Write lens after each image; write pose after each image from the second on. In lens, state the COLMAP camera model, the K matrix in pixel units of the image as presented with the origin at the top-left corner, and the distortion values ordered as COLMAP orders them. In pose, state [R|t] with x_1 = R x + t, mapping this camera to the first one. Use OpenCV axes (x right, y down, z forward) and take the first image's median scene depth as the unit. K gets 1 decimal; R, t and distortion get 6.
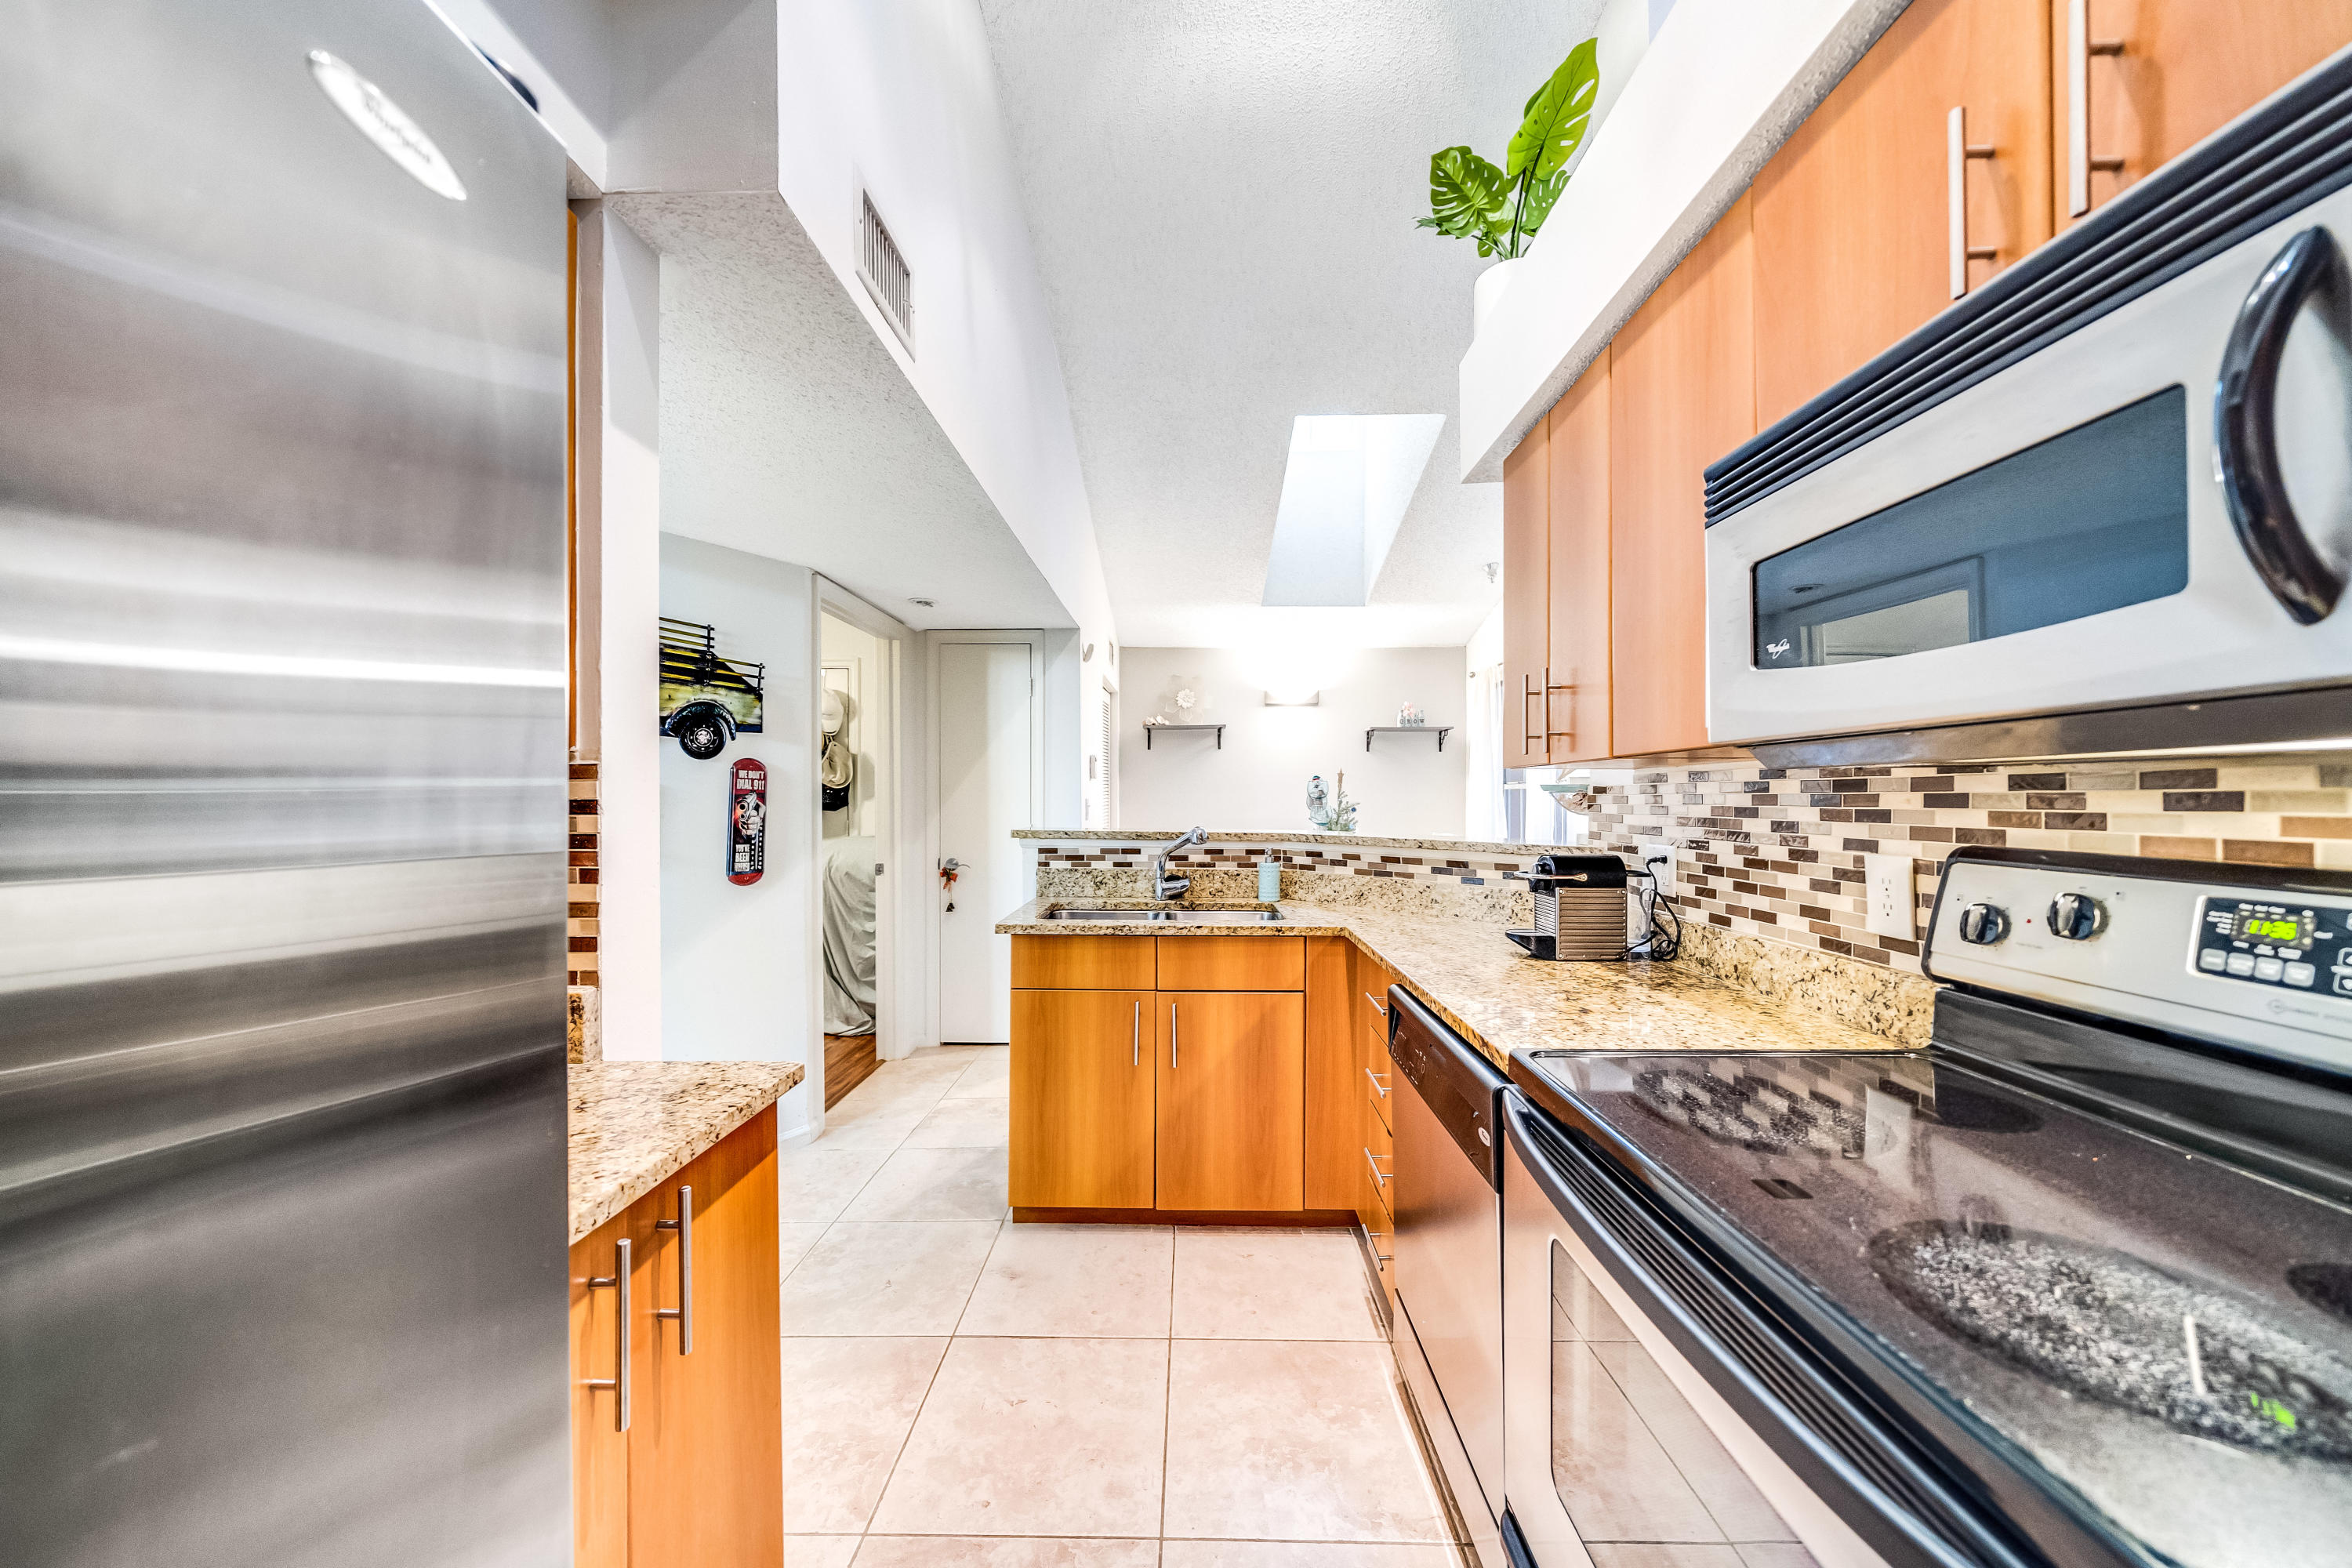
lens RADIAL K [[818.7, 0, 1184.6], [0, 818.7, 799.9], [0, 0, 1]] dist [-0.000529, -0.000025]
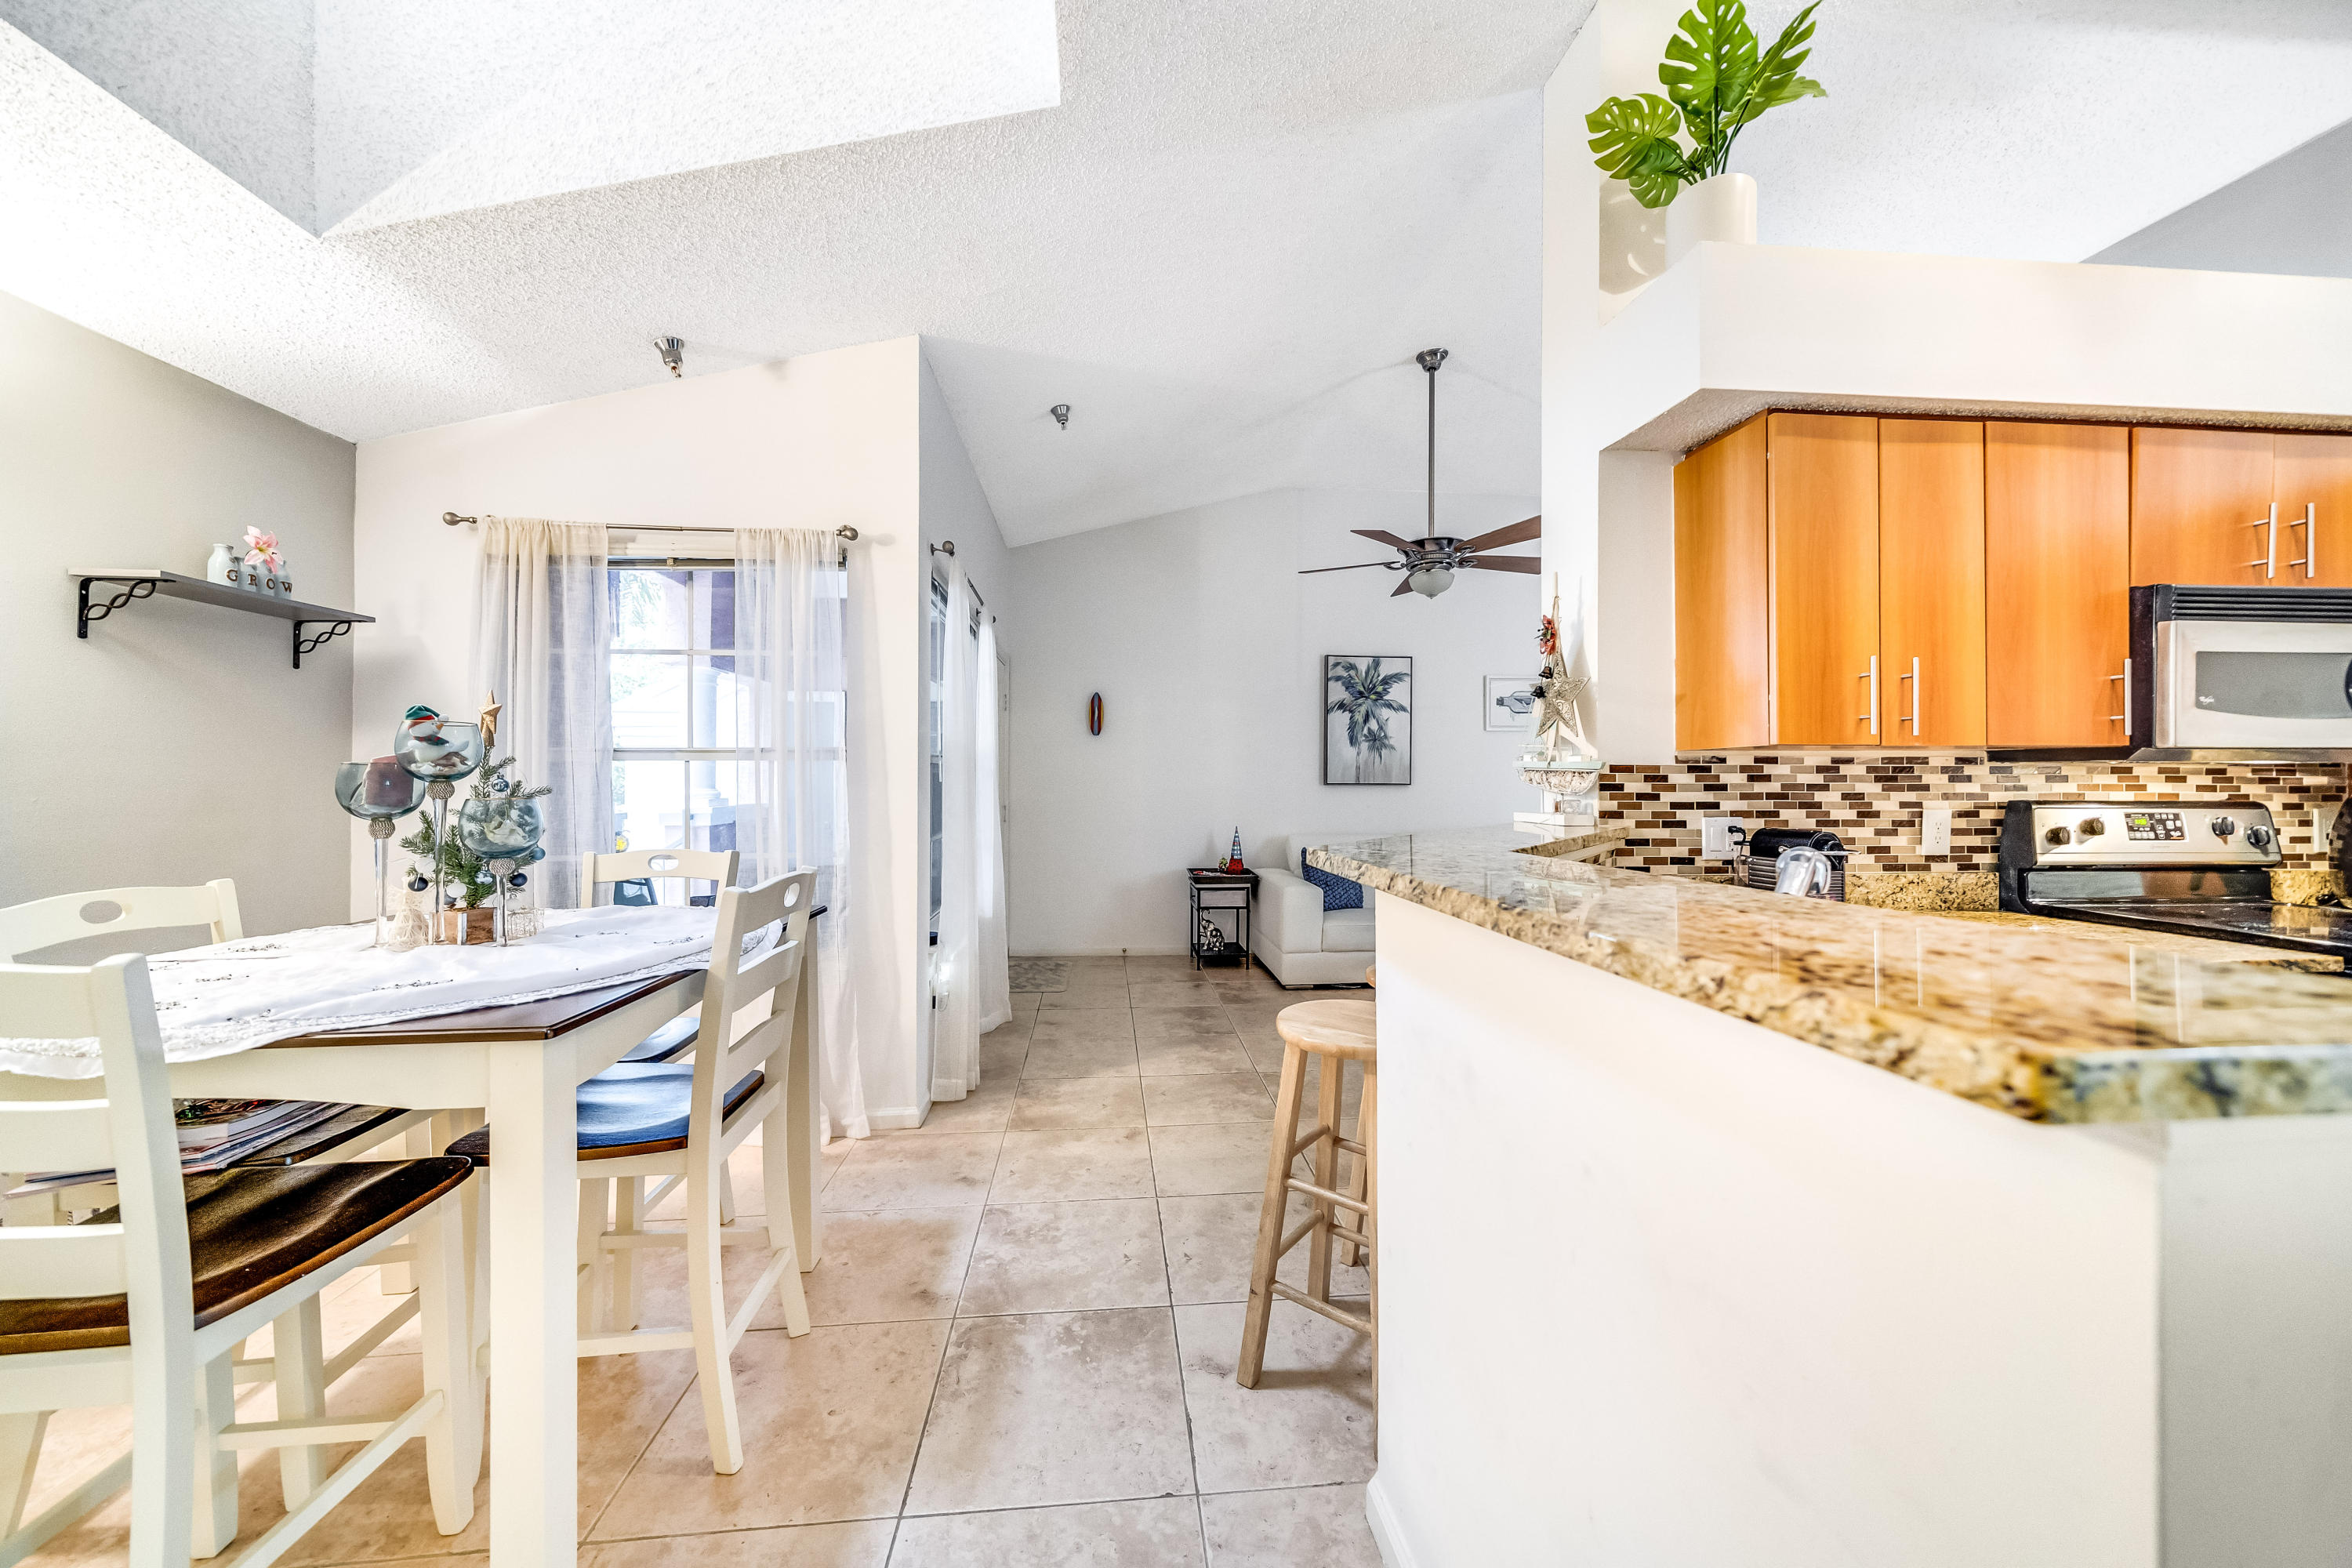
lens RADIAL K [[803.5, 0, 1173.4], [0, 803.5, 779.8], [0, 0, 1]] dist [-0.000559, 0.000140]
pose [[-0.104775, 0.001391, 0.994495, -0.538591], [0.001974, 0.999997, -0.001190, 0.001419], [-0.994494, 0.001838, -0.104778, 2.154920]]
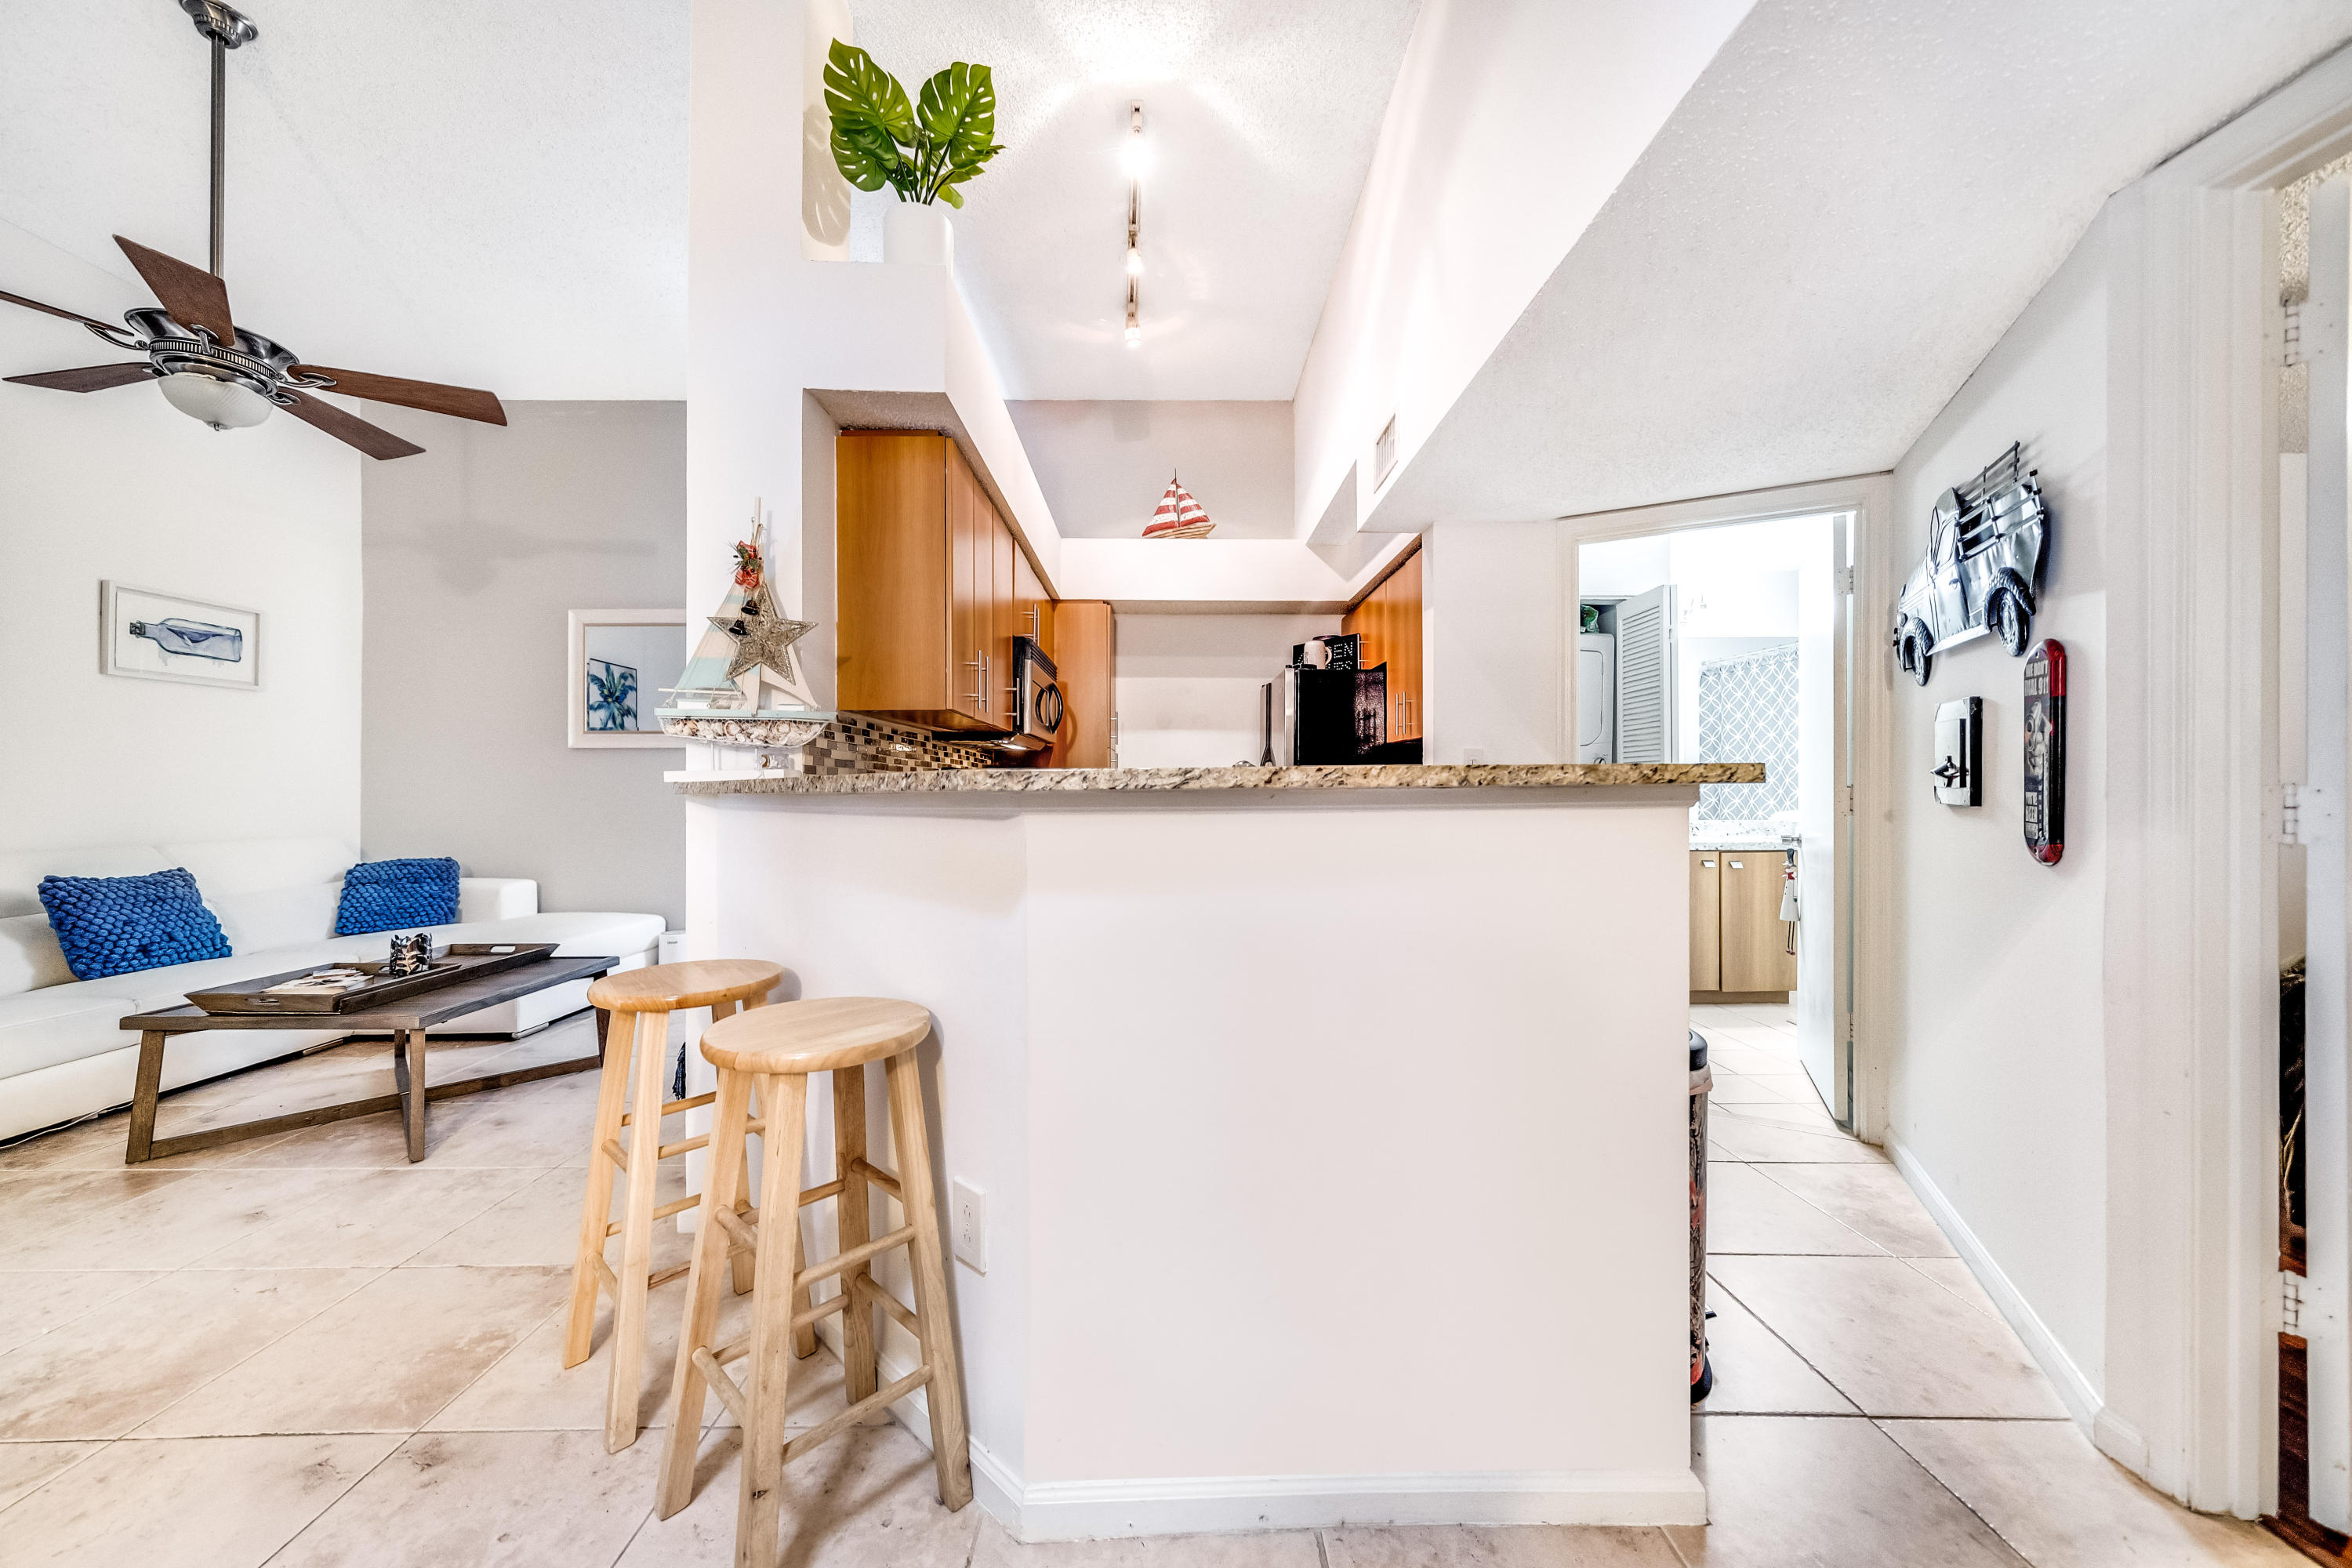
lens RADIAL K [[814.0, 0, 1169.0], [0, 814.0, 789.0], [0, 0, 1]] dist [0.000165, 0.000156]
pose [[-0.999710, 0.000886, -0.024055, 0.139277], [0.000917, 0.999999, -0.001304, 0.086489], [0.024054, -0.001326, -0.999710, 2.587906]]
